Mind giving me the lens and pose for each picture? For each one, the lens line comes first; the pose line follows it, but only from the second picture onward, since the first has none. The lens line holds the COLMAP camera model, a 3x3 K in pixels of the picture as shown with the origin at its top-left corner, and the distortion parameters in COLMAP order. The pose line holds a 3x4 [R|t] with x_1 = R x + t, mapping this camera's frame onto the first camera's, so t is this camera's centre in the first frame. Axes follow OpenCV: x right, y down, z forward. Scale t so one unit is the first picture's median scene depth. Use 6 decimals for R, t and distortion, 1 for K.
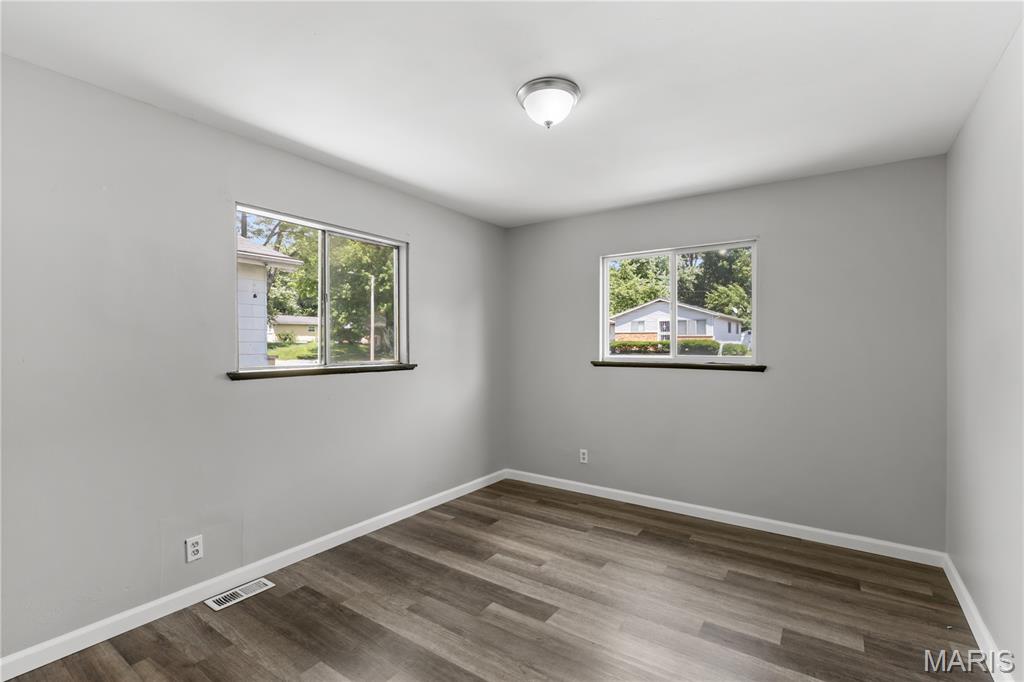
lens RADIAL K [[465.0, 0, 522.0], [0, 465.0, 334.9], [0, 0, 1]] dist [0.002109, -0.000085]
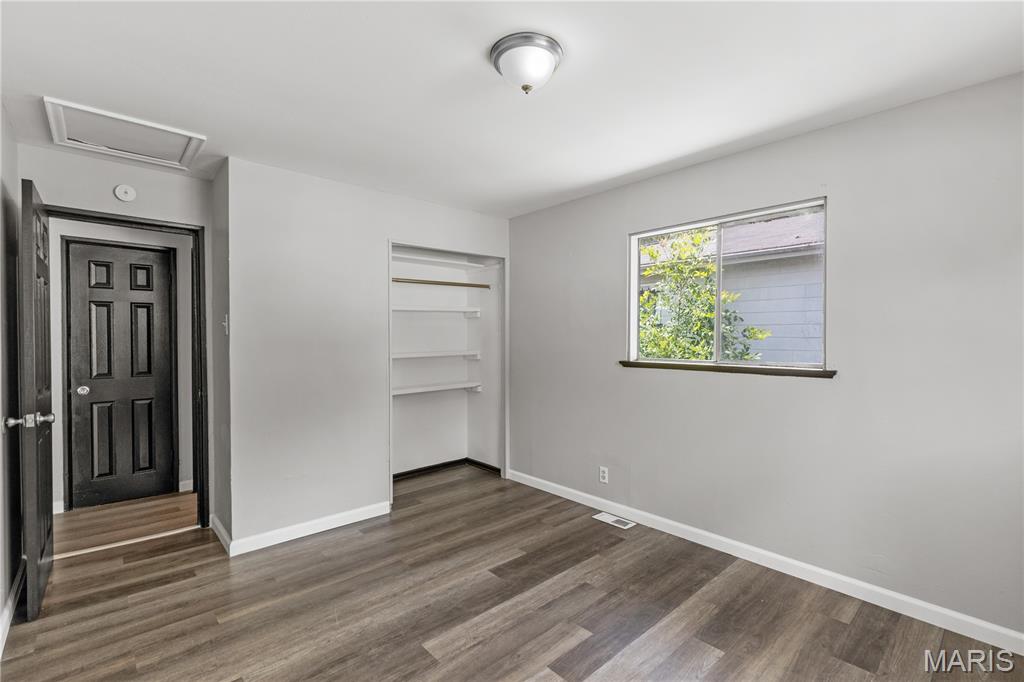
lens RADIAL K [[458.0, 0, 509.3], [0, 458.0, 342.8], [0, 0, 1]] dist [-0.001869, -0.000218]
pose [[-0.234377, 0.008357, -0.972110, 0.757236], [0.011593, 0.999916, 0.005801, 0.014502], [0.972077, -0.009910, -0.234455, 0.980832]]
